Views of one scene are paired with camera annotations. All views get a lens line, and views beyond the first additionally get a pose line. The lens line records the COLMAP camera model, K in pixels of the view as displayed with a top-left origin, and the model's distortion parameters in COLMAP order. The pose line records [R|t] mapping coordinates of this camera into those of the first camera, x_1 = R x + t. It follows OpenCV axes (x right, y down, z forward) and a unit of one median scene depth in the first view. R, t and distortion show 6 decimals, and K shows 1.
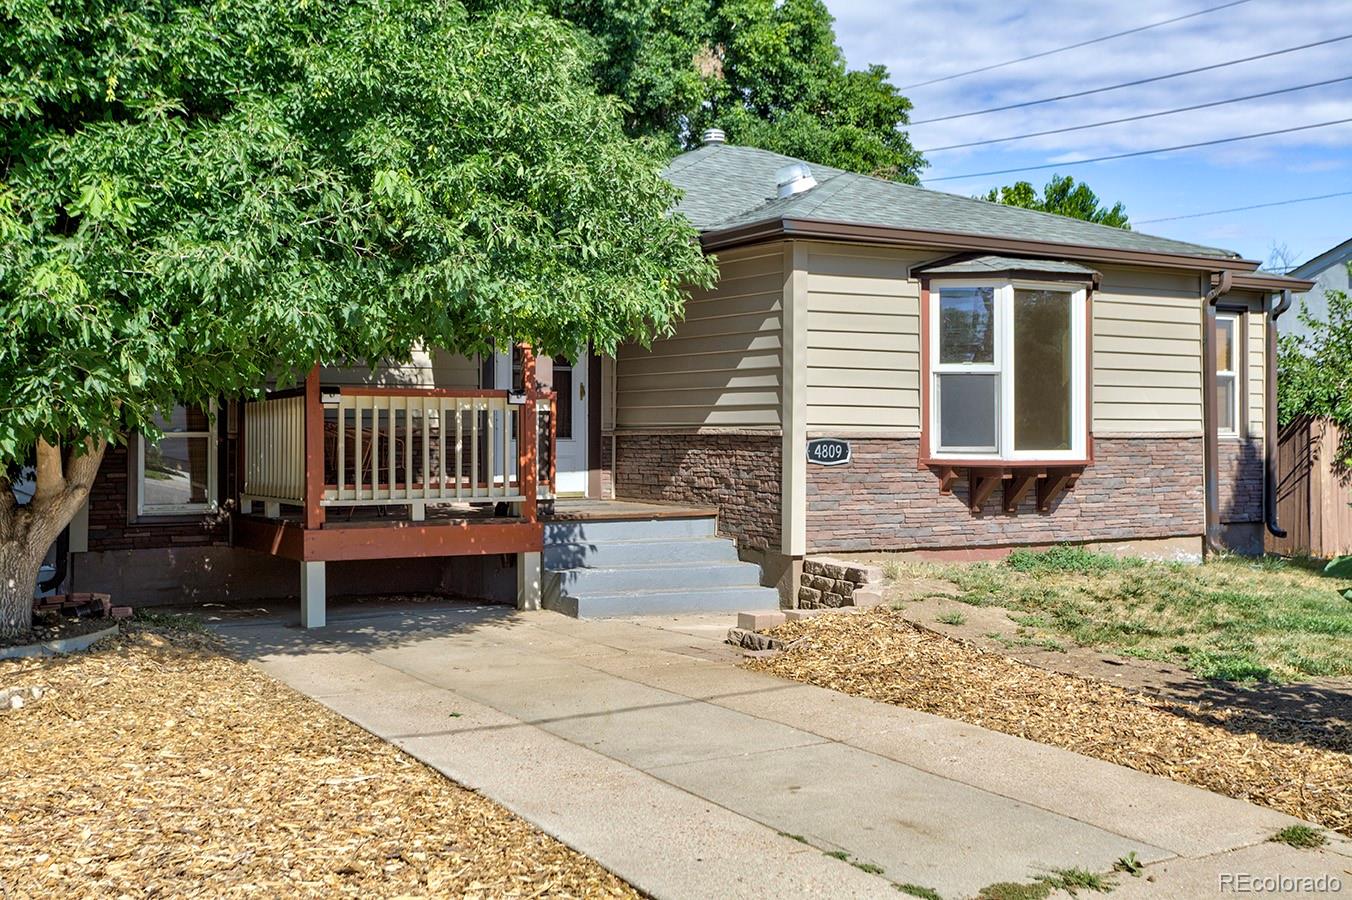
lens RADIAL K [[1527.9, 0, 676.0], [0, 1527.9, 450.0], [0, 0, 1]] dist [-0.010260, -0.008855]
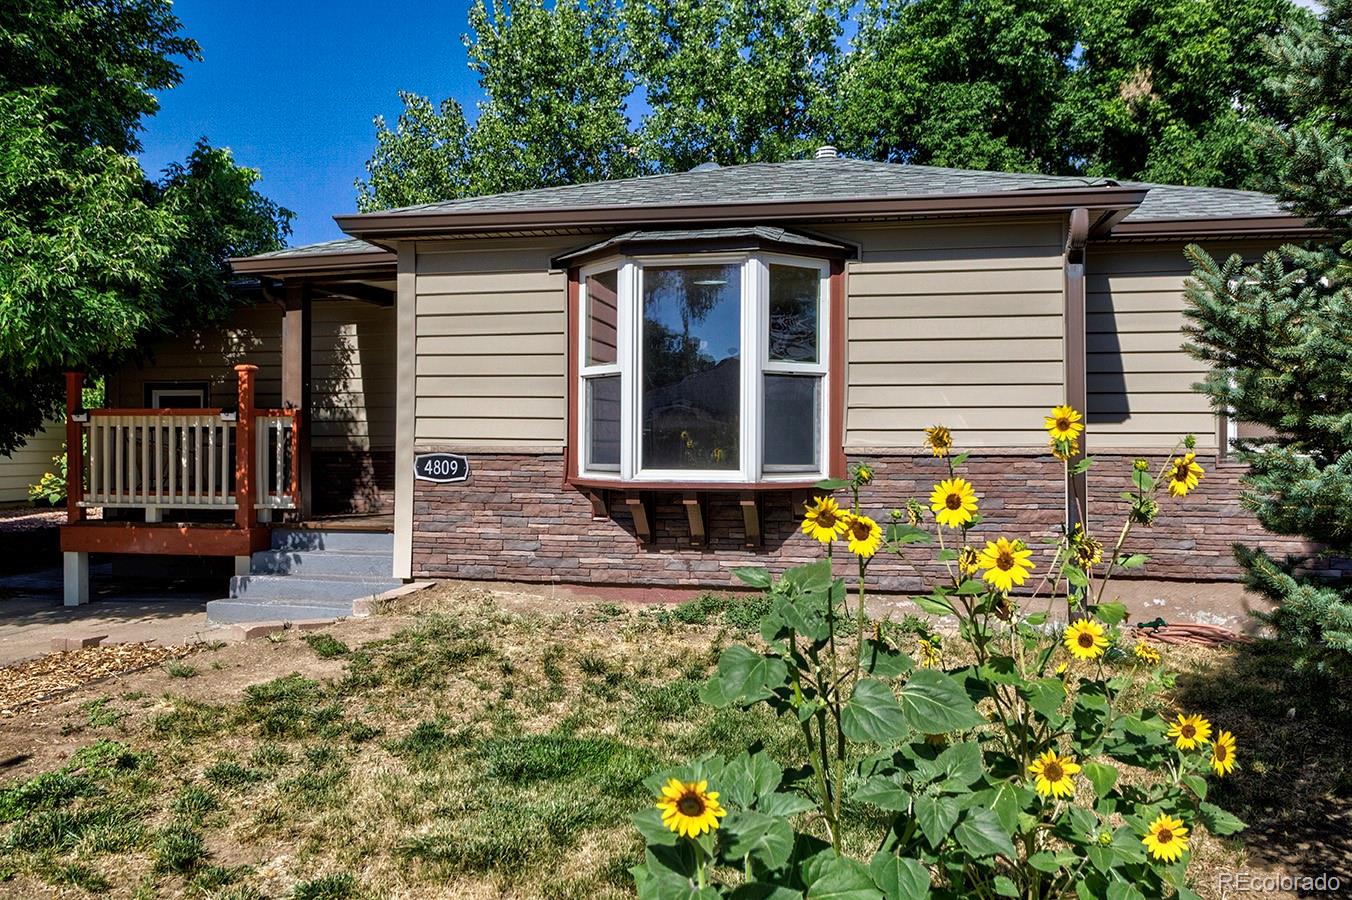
lens RADIAL K [[1077.6, 0, 676.0], [0, 1077.6, 450.0], [0, 0, 1]] dist [-0.005027, -0.002461]
pose [[0.747293, 0.002030, -0.664491, 0.608437], [-0.009126, 0.999932, -0.007208, -0.005989], [0.664432, 0.011450, 0.747261, 0.587616]]
